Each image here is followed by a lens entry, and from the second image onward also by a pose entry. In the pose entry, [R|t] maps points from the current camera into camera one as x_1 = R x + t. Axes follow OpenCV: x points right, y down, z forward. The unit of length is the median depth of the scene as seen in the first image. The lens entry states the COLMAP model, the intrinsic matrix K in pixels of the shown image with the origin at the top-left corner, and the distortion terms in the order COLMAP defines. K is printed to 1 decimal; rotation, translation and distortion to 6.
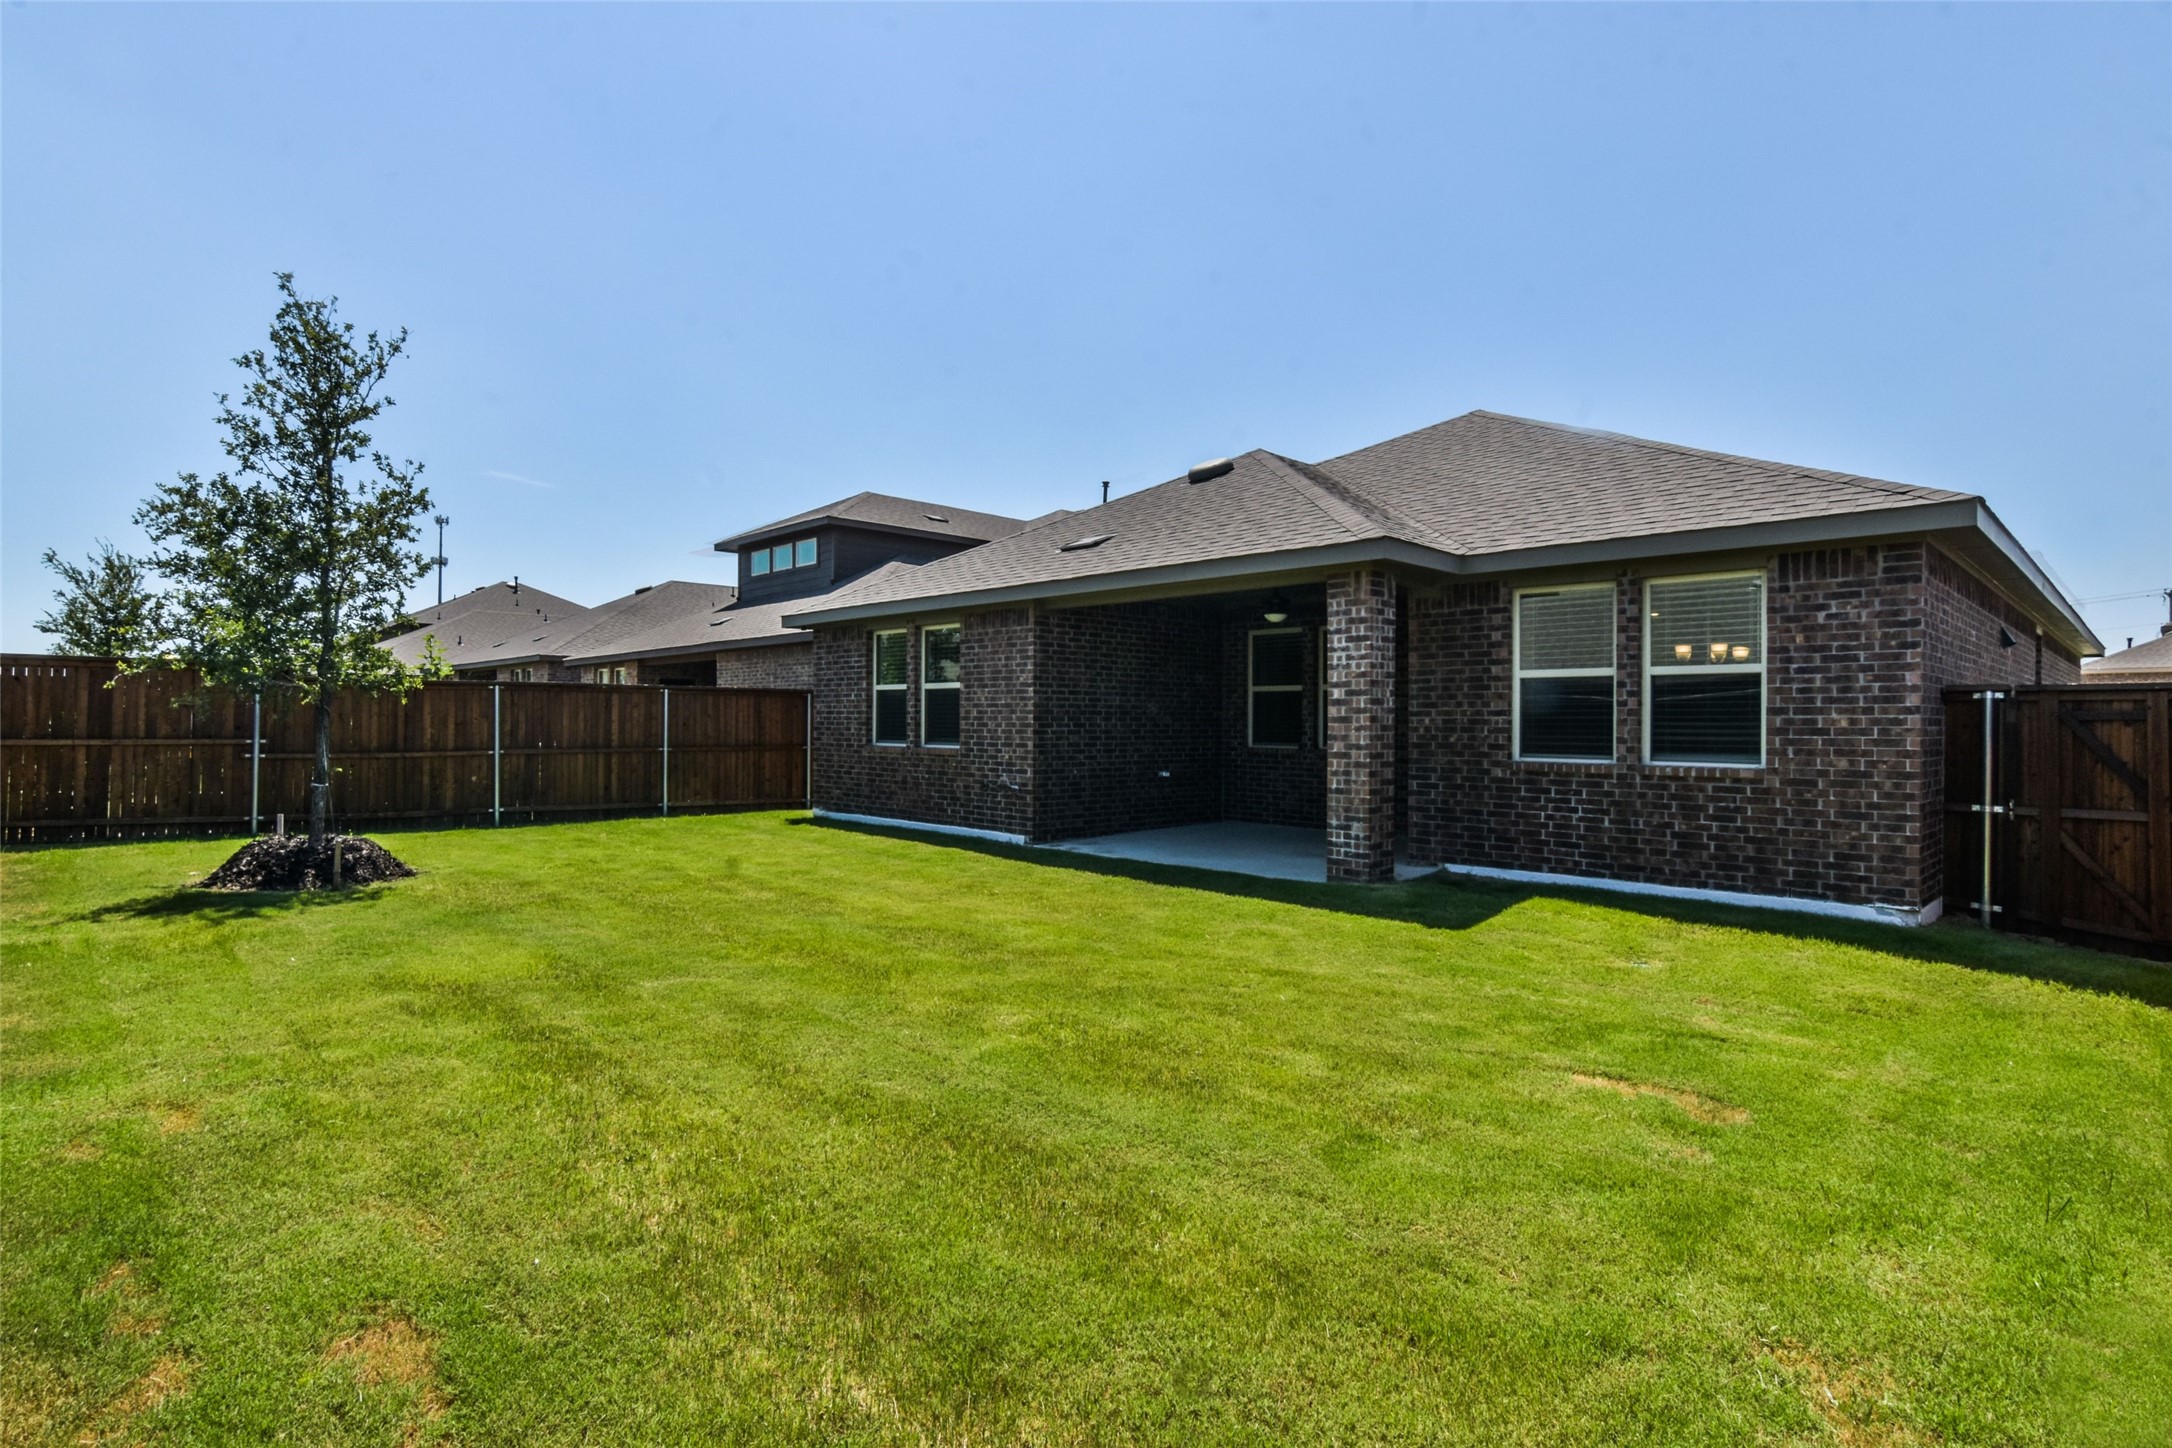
lens RADIAL K [[1062.0, 0, 1096.8], [0, 1062.0, 720.5], [0, 0, 1]] dist [-0.005442, 0.005885]
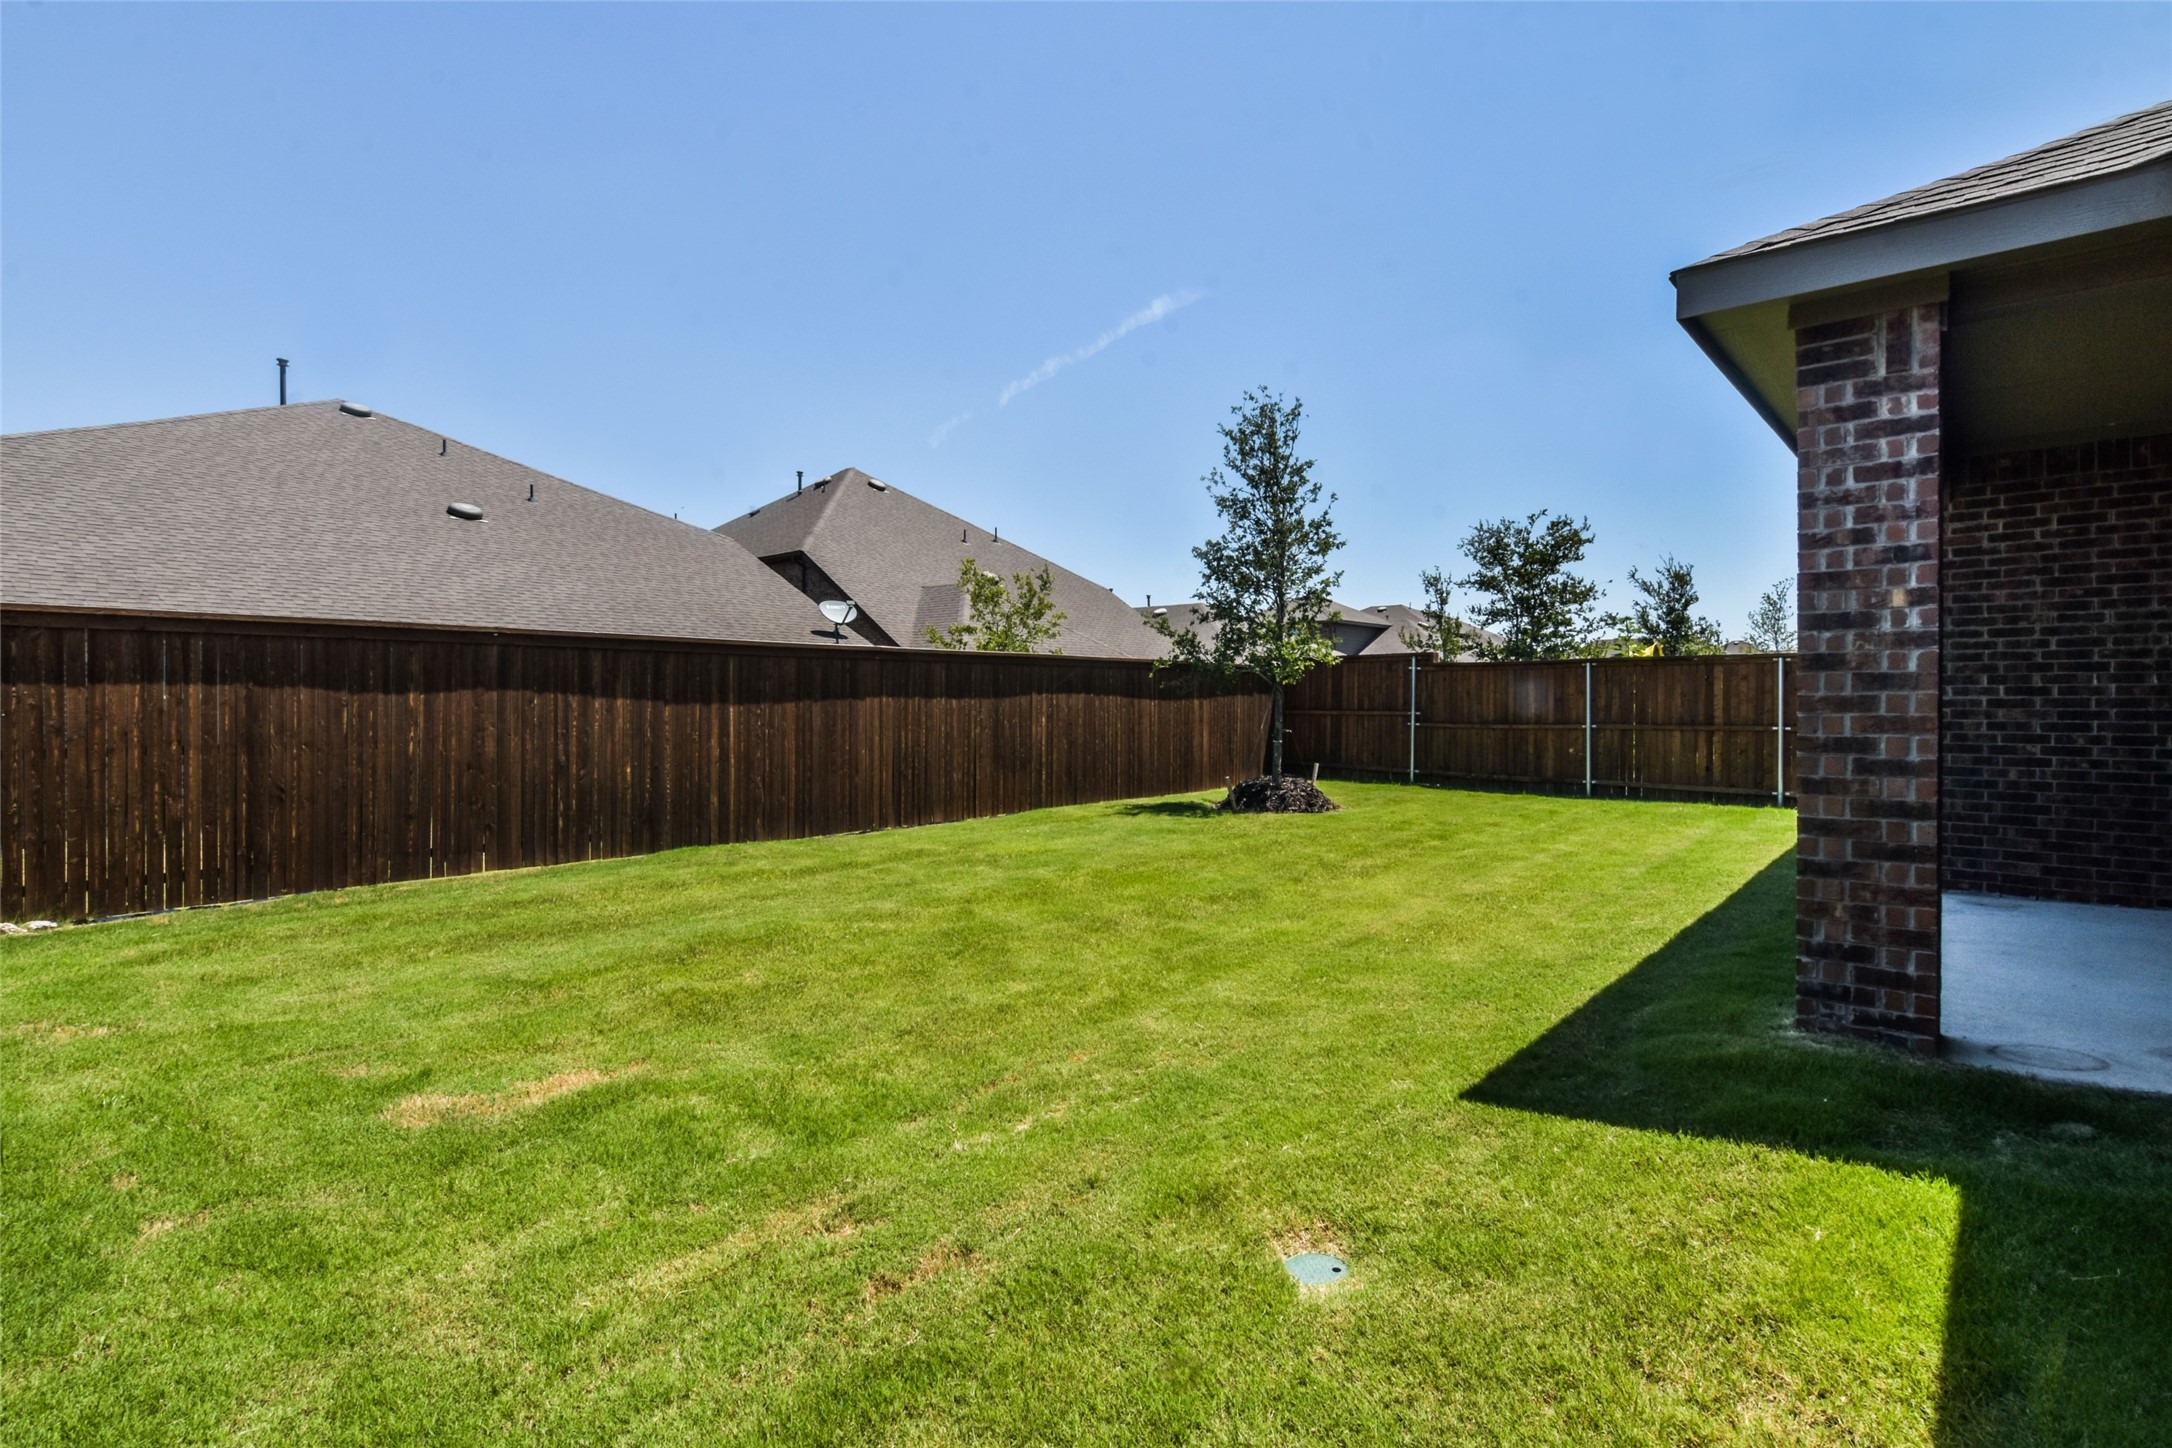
lens RADIAL K [[1062.0, 0, 1097.6], [0, 1062.0, 713.1], [0, 0, 1]] dist [-0.005442, 0.005885]
pose [[0.096598, 0.004675, -0.995312, 0.444003], [0.001502, 0.999987, 0.004843, 0.011575], [0.995322, -0.001963, 0.096590, 0.434414]]
